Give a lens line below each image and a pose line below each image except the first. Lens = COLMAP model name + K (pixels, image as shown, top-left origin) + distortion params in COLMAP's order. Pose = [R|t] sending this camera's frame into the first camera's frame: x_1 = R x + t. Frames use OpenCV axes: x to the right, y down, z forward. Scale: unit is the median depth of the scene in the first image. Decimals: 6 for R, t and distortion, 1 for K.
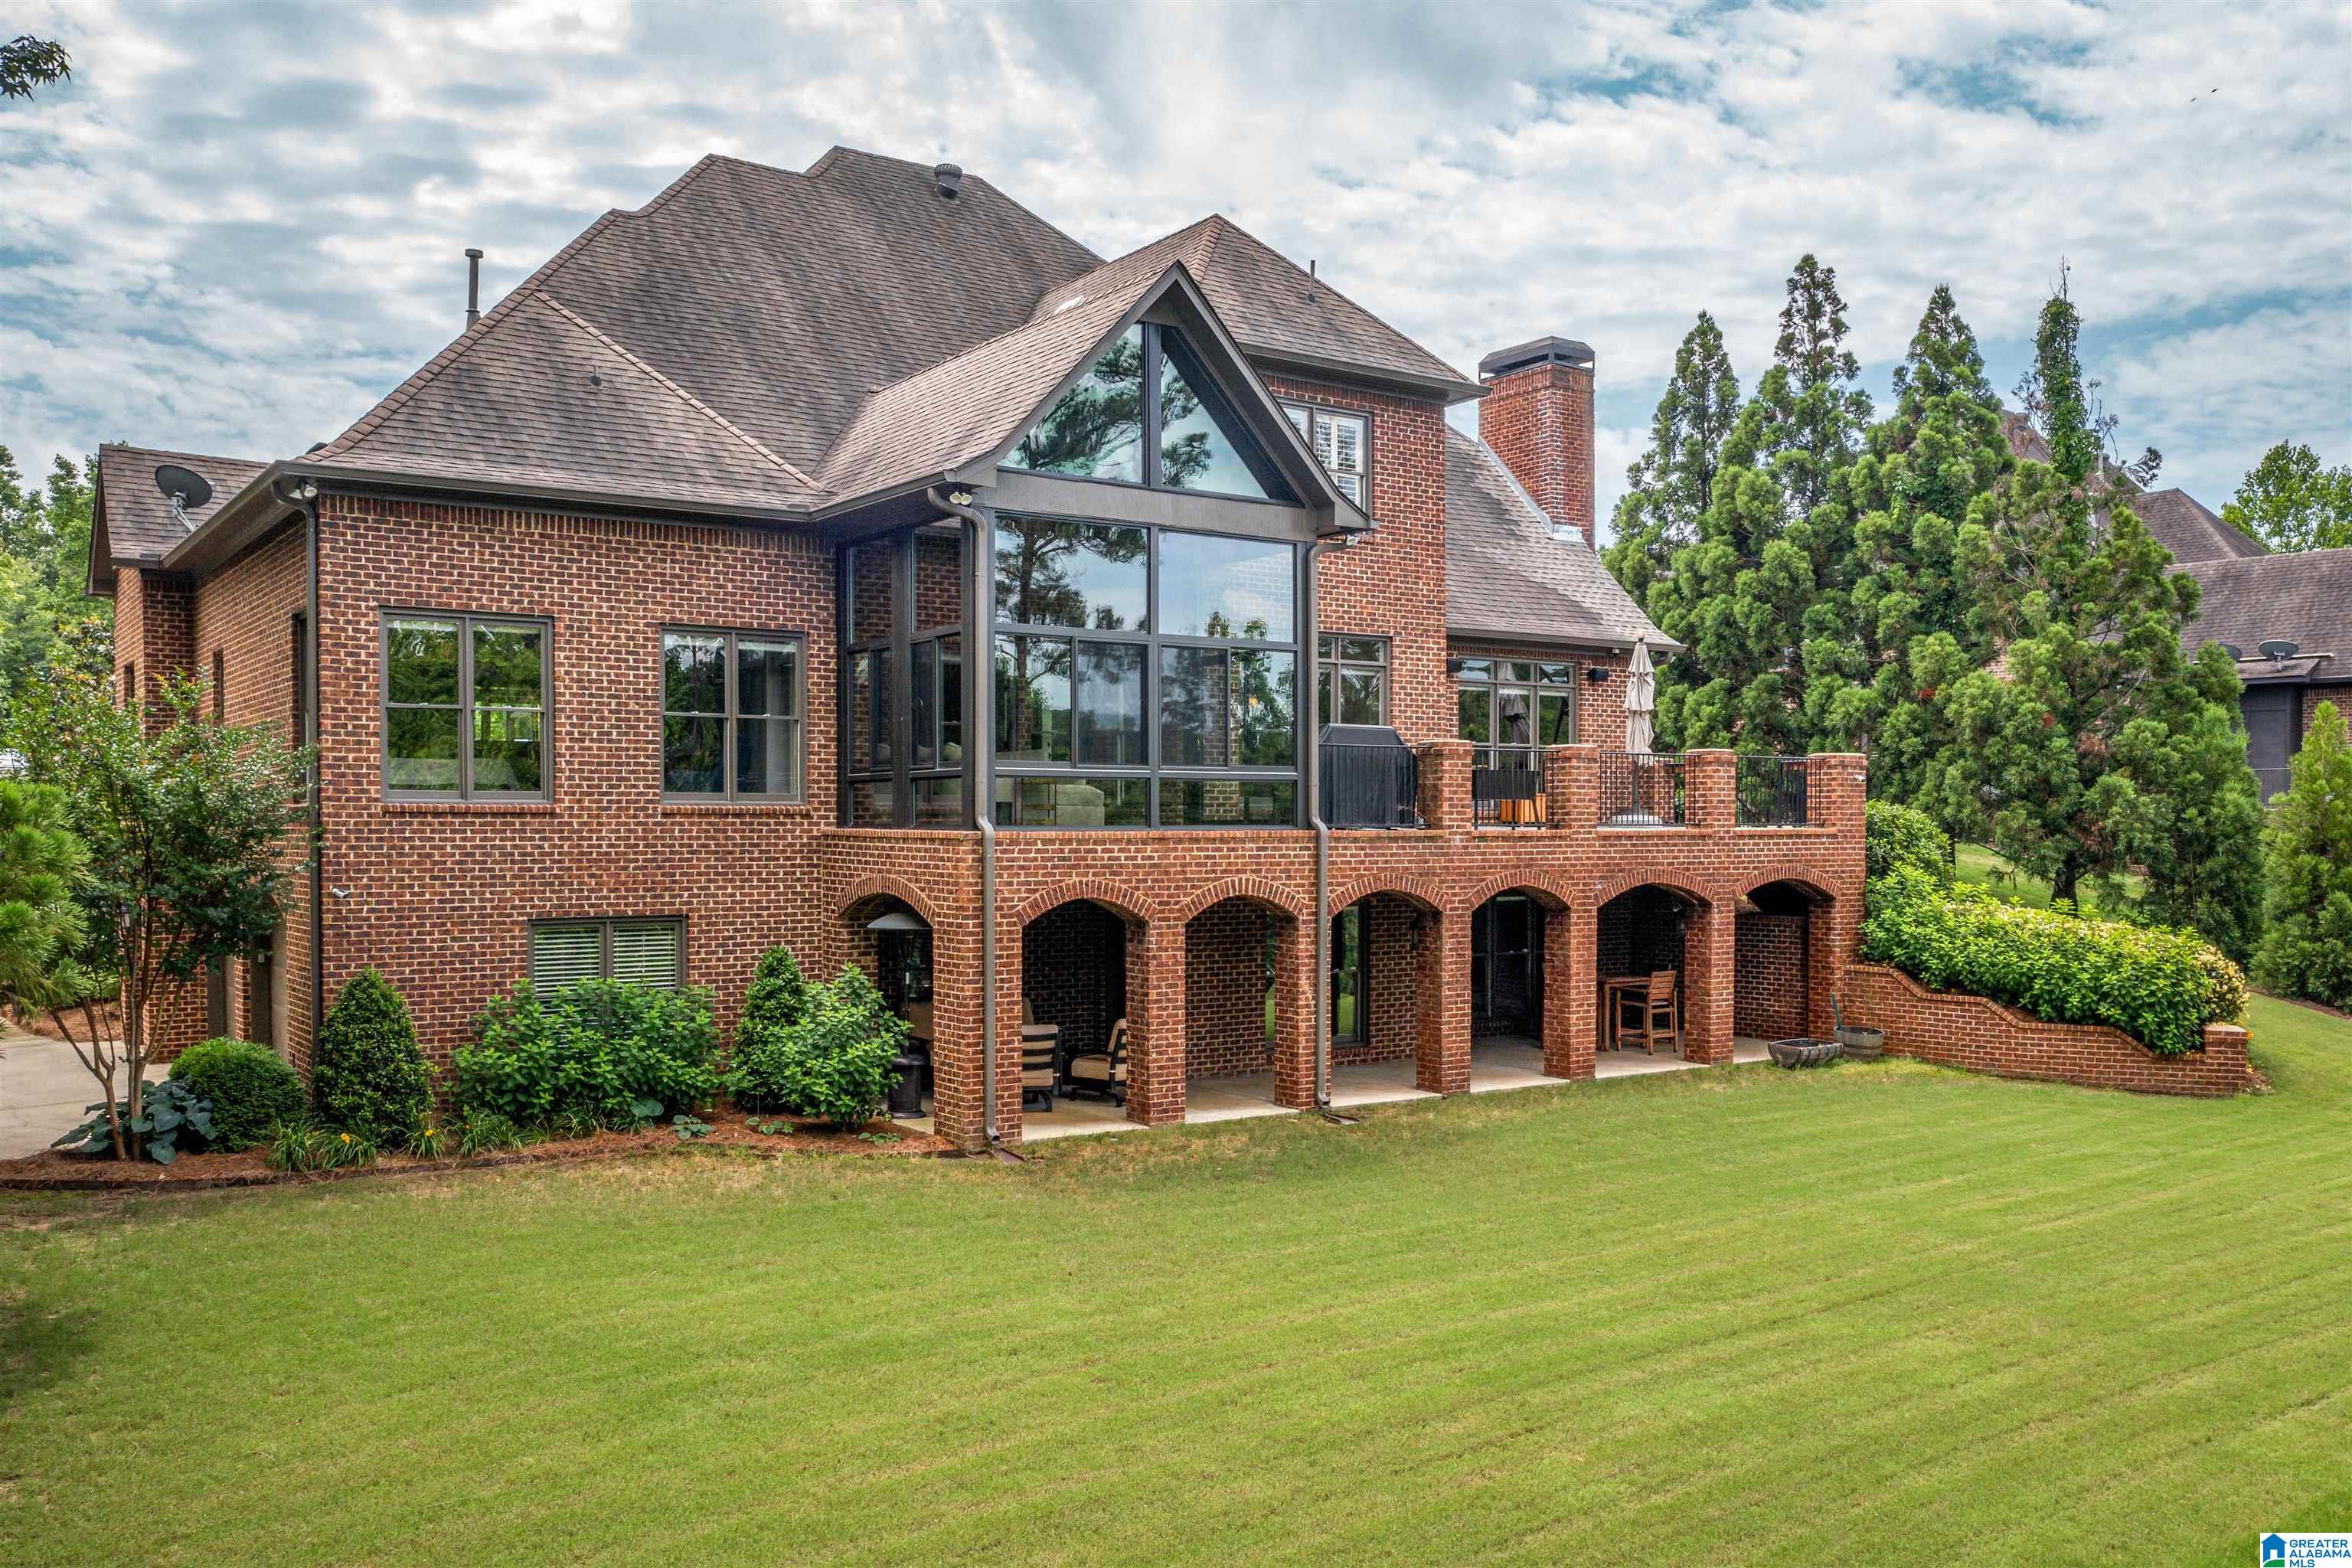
lens RADIAL K [[1968.2, 0, 1091.2], [0, 1968.2, 749.9], [0, 0, 1]] dist [-0.015228, -0.004455]
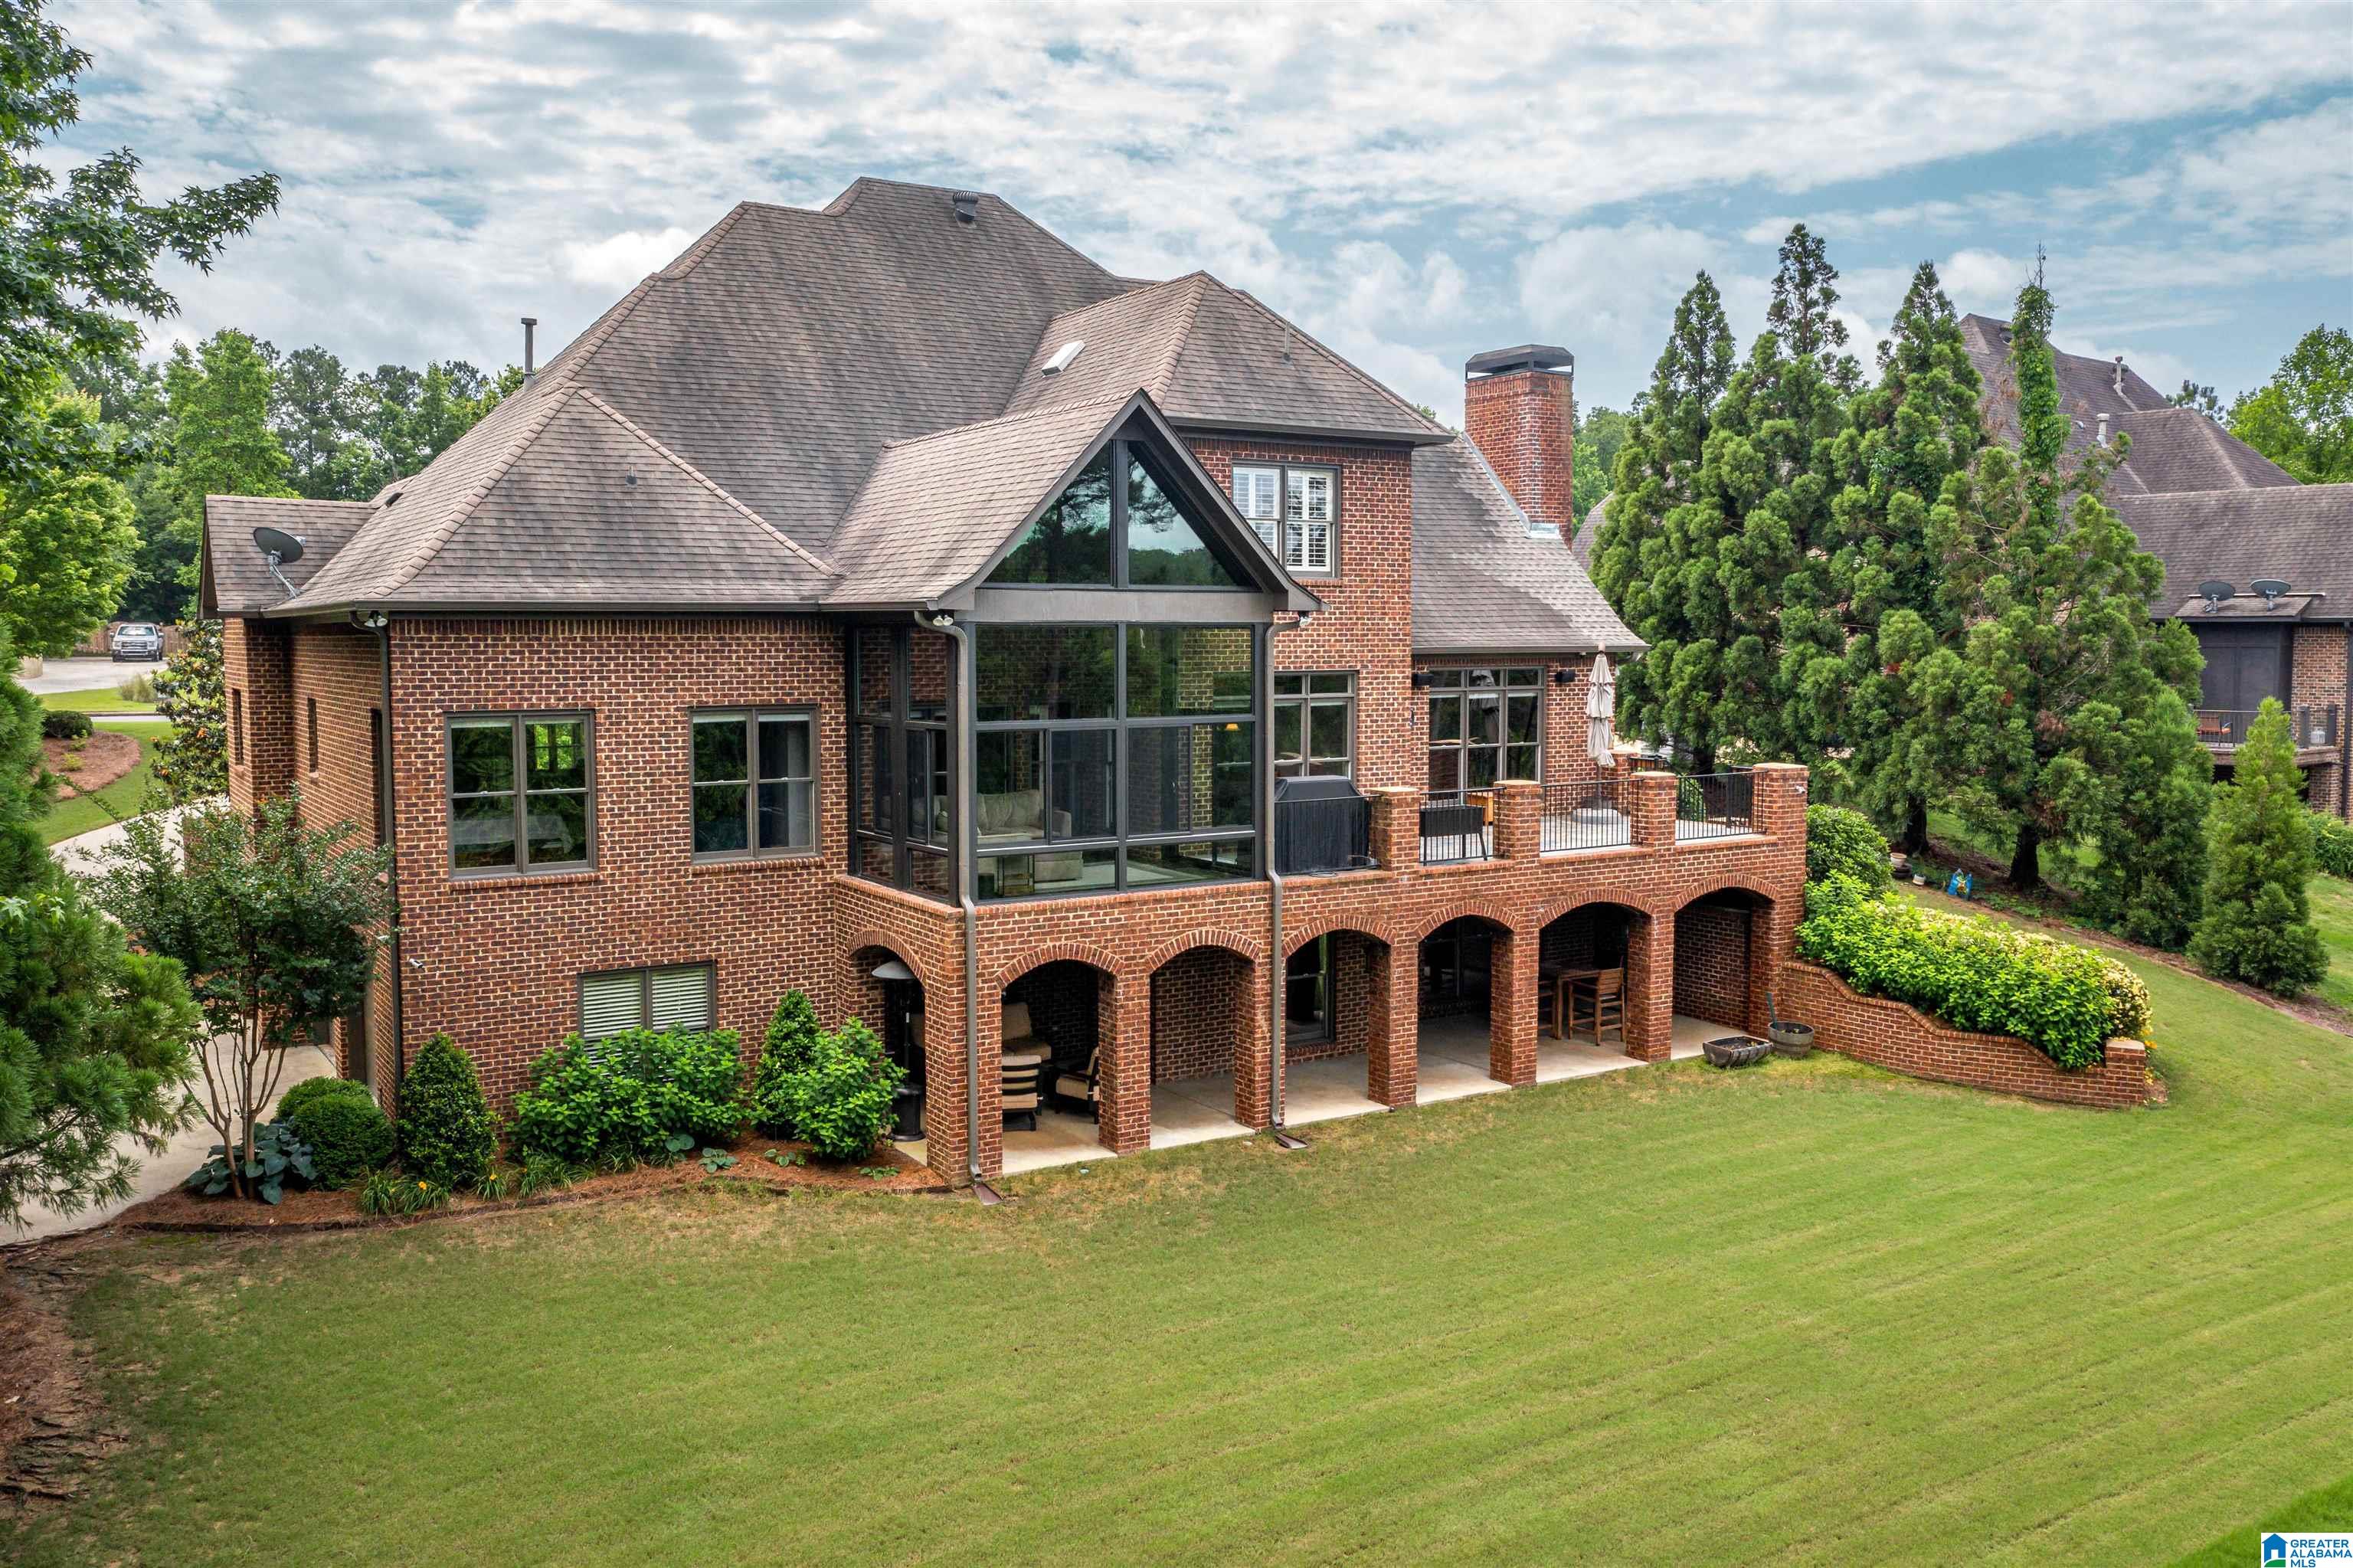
lens RADIAL K [[1934.1, 0, 1055.6], [0, 1934.1, 645.6], [0, 0, 1]] dist [-0.010355, -0.003450]
pose [[0.998161, -0.002103, -0.060590, 0.057952], [0.005359, 0.998546, 0.053632, -0.151609], [0.060389, -0.053858, 0.996721, -0.095780]]
